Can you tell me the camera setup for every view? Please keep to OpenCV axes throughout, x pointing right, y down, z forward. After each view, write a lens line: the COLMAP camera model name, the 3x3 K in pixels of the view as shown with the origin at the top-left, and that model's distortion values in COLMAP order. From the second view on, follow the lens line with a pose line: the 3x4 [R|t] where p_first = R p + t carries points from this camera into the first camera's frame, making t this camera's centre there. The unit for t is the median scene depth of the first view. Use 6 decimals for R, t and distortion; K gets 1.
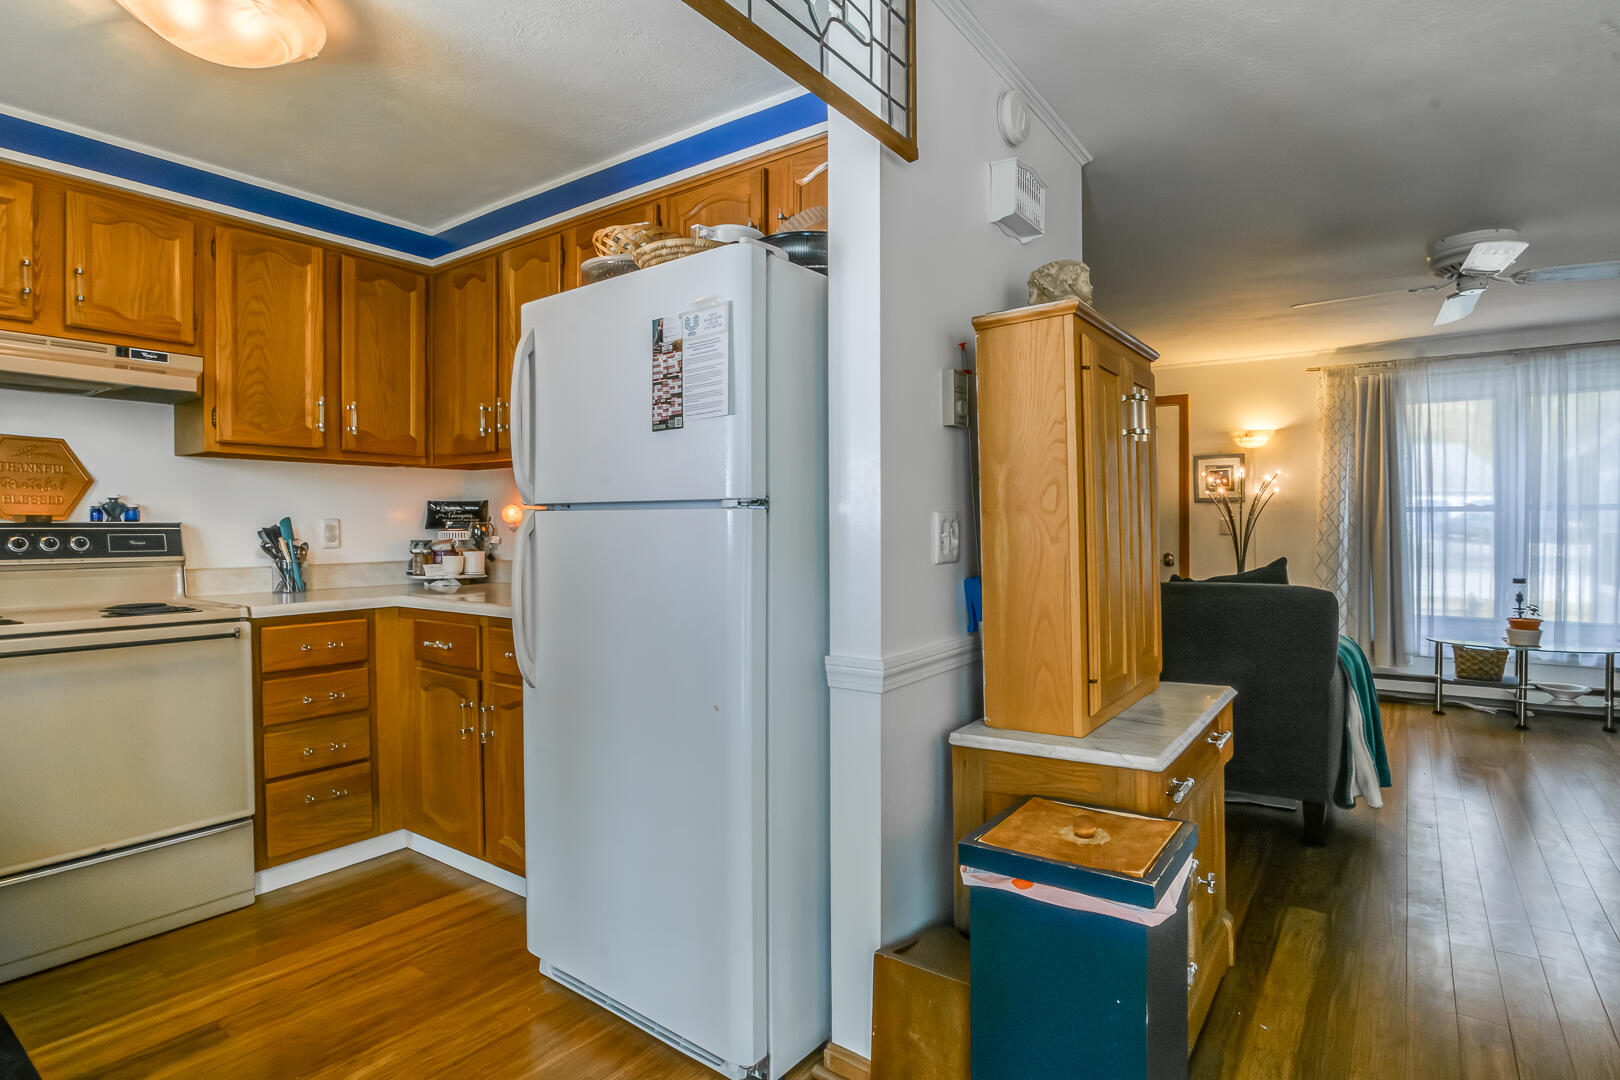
lens RADIAL K [[820.6, 0, 844.1], [0, 820.6, 538.1], [0, 0, 1]] dist [0.000472, 0.000652]
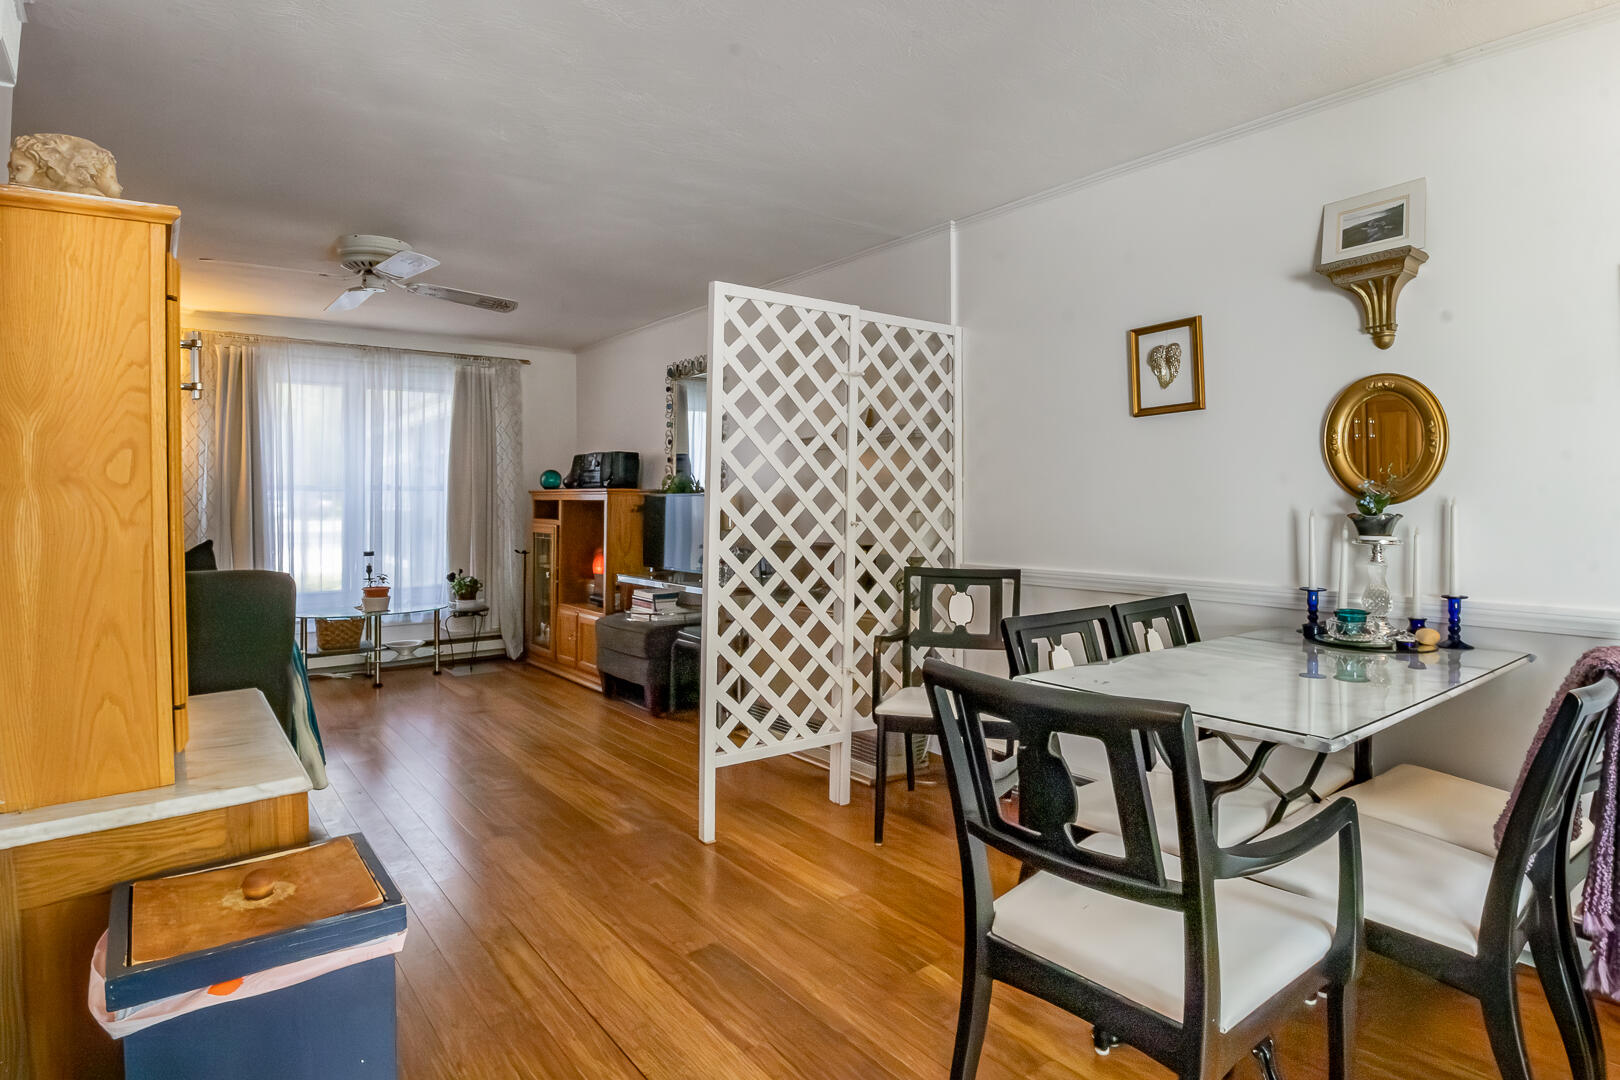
lens RADIAL K [[850.9, 0, 809.0], [0, 850.9, 487.2], [0, 0, 1]] dist [0.000673, -0.001295]
pose [[0.375270, 0.017712, 0.926746, -0.146437], [0.014741, 0.999577, -0.025073, -0.001330], [-0.926799, 0.023070, 0.374850, 0.102653]]
